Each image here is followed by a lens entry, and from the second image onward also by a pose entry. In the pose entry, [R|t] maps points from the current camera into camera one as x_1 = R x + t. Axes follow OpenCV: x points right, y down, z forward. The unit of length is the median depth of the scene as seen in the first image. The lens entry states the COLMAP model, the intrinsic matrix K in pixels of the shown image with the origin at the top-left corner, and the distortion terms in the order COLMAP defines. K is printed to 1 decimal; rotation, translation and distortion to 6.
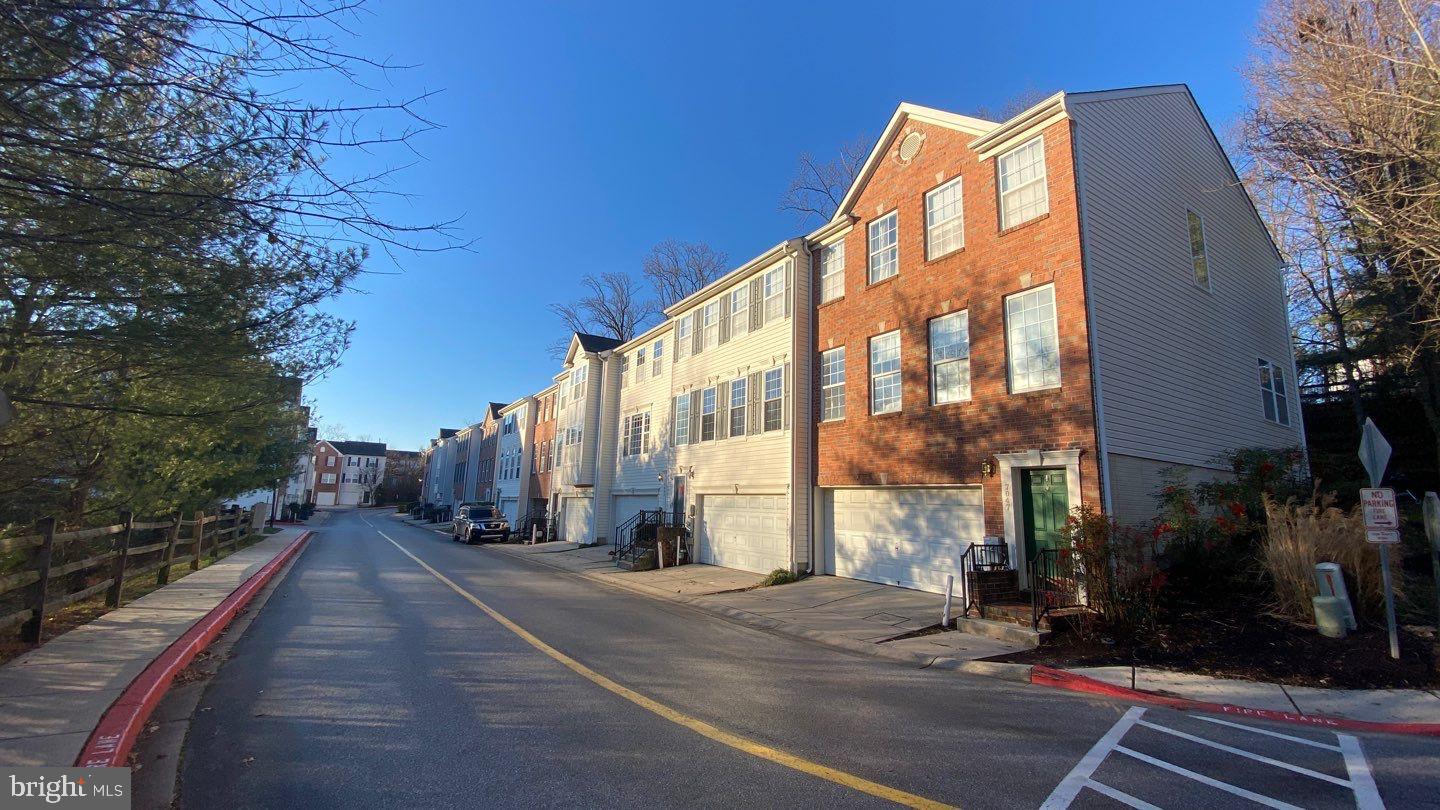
lens RADIAL K [[577.8, 0, 720.3], [0, 577.8, 401.7], [0, 0, 1]] dist [0.023552, -0.022701]
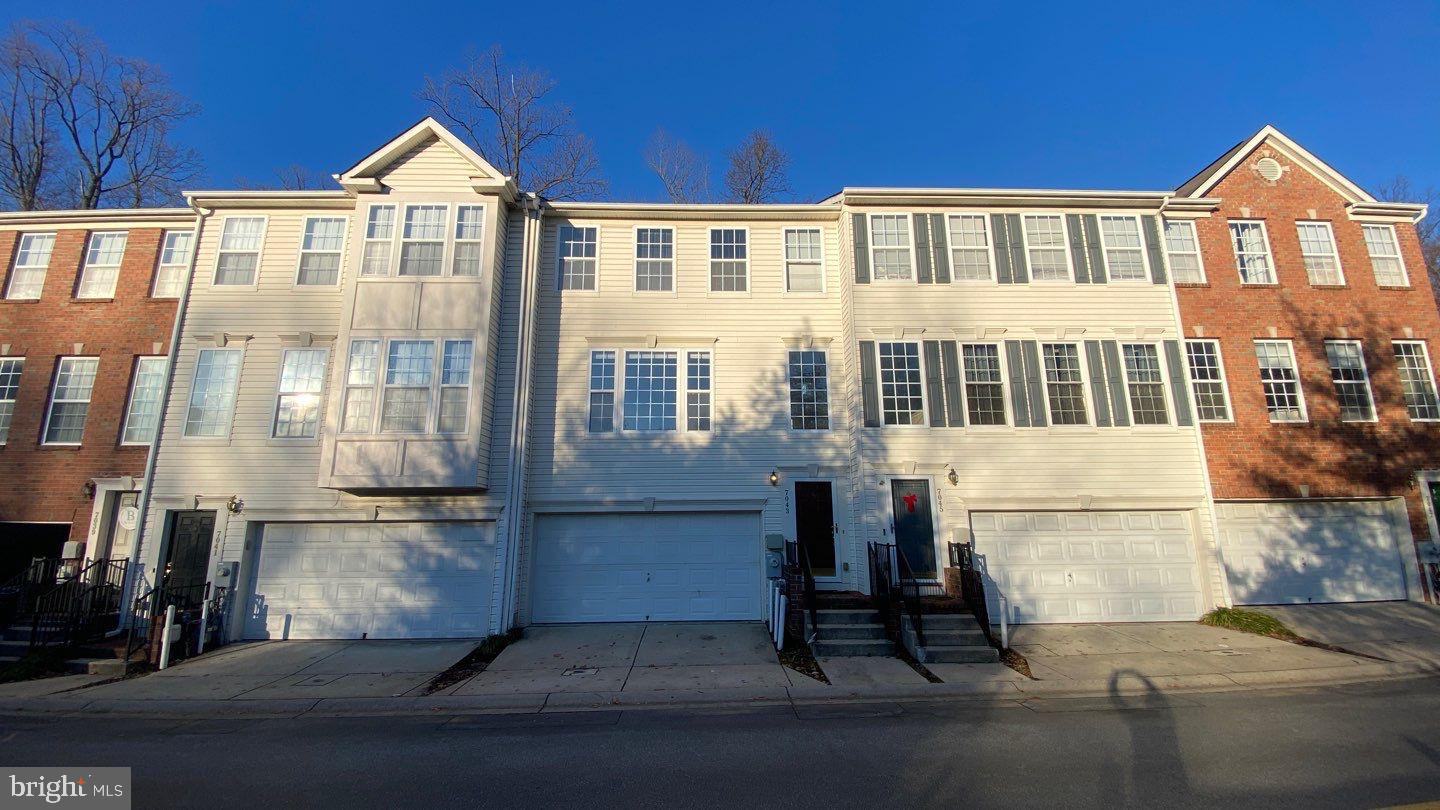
lens RADIAL K [[562.2, 0, 715.2], [0, 562.2, 408.6], [0, 0, 1]] dist [0.023753, -0.021234]
pose [[0.519176, 0.143603, 0.842517, -0.532005], [-0.130848, 0.987517, -0.087686, 0.109736], [-0.844592, -0.064717, 0.531485, 0.703190]]
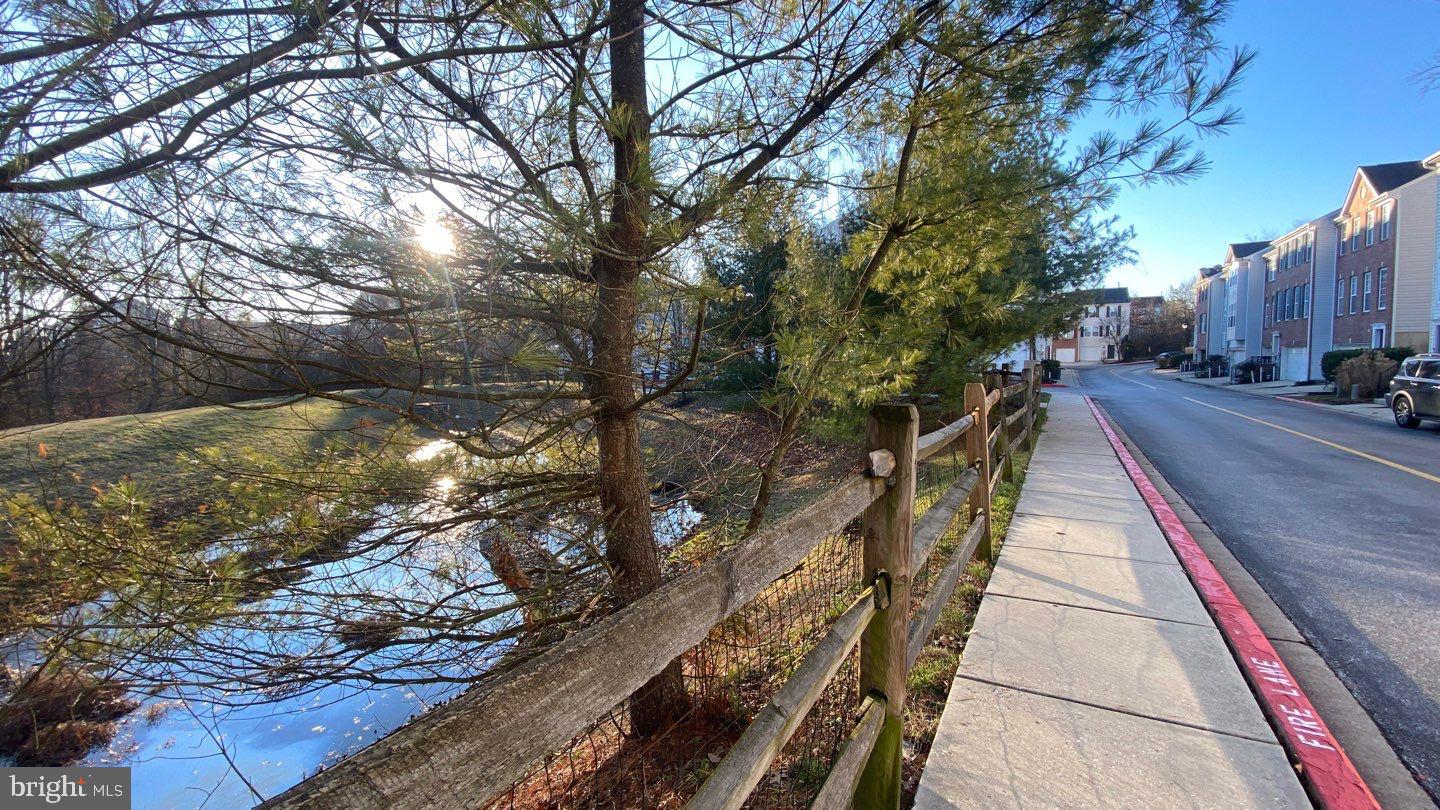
lens RADIAL K [[577.8, 0, 720.3], [0, 577.8, 401.7], [0, 0, 1]] dist [0.023552, -0.022701]
pose [[0.447848, 0.030142, -0.893601, -0.394407], [0.187354, 0.974080, 0.126754, 0.076148], [0.874260, -0.224186, 0.430593, 0.433078]]
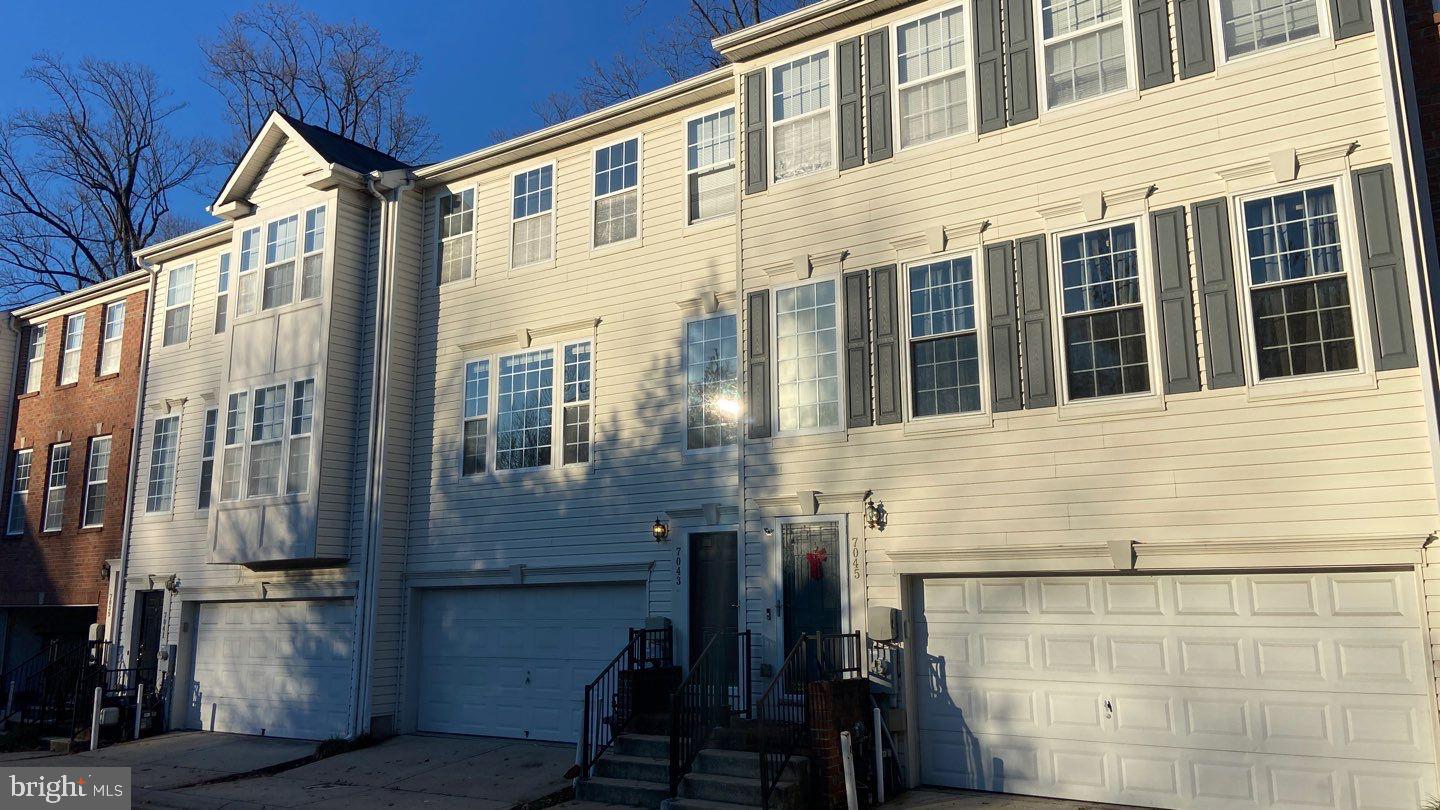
lens RADIAL K [[1075.1, 0, 719.1], [0, 1075.1, 391.5], [0, 0, 1]] dist [0.117573, -0.147170]
pose [[0.920849, 0.040299, 0.387832, -0.294835], [-0.036015, 0.999183, -0.018312, 0.054642], [-0.388253, 0.002895, 0.921548, 0.357872]]
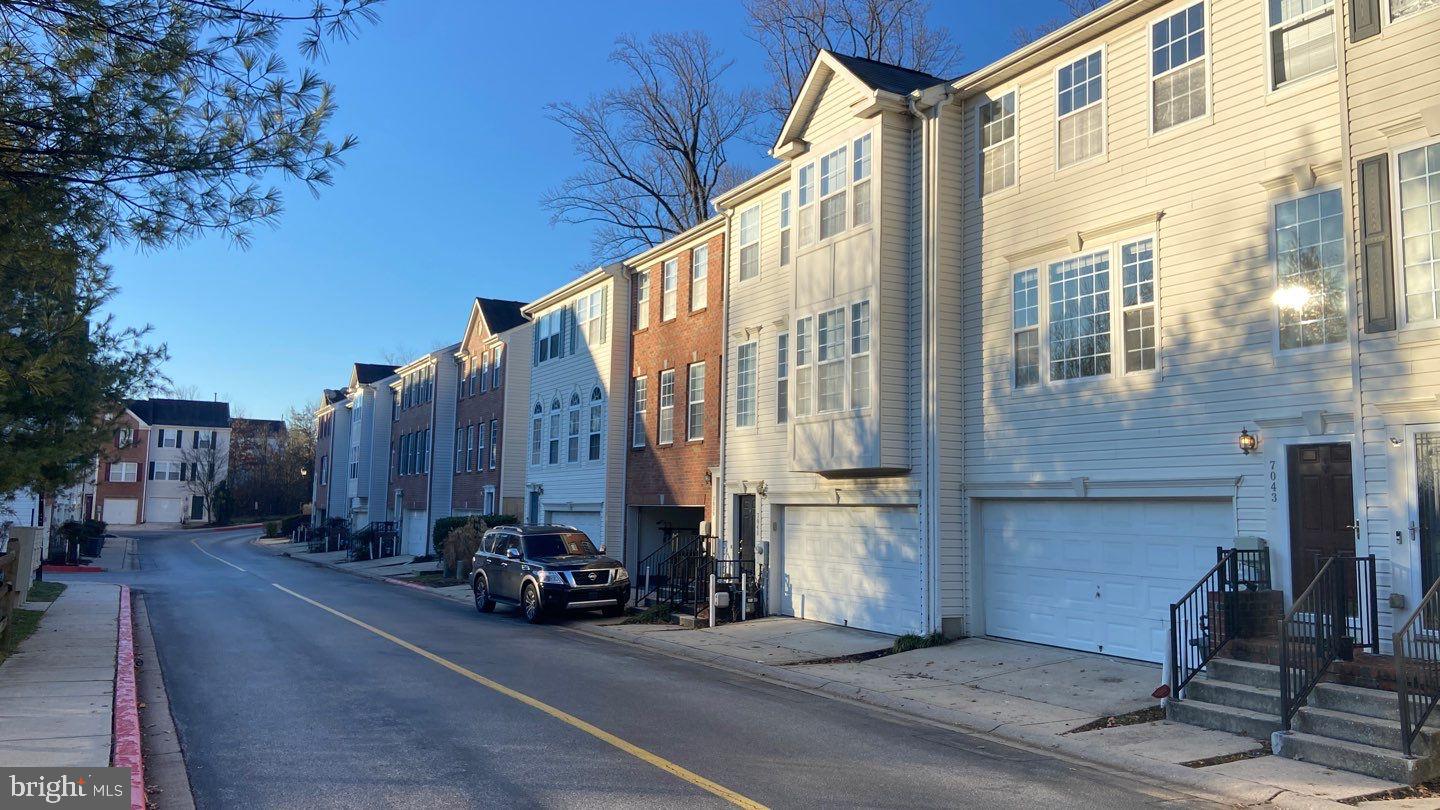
lens RADIAL K [[1075.1, 0, 719.1], [0, 1075.1, 391.5], [0, 0, 1]] dist [0.117573, -0.147170]
pose [[0.996572, -0.019555, -0.080387, -0.307352], [0.024664, 0.997704, 0.063071, 0.056080], [0.078969, -0.064838, 0.994766, 0.360694]]
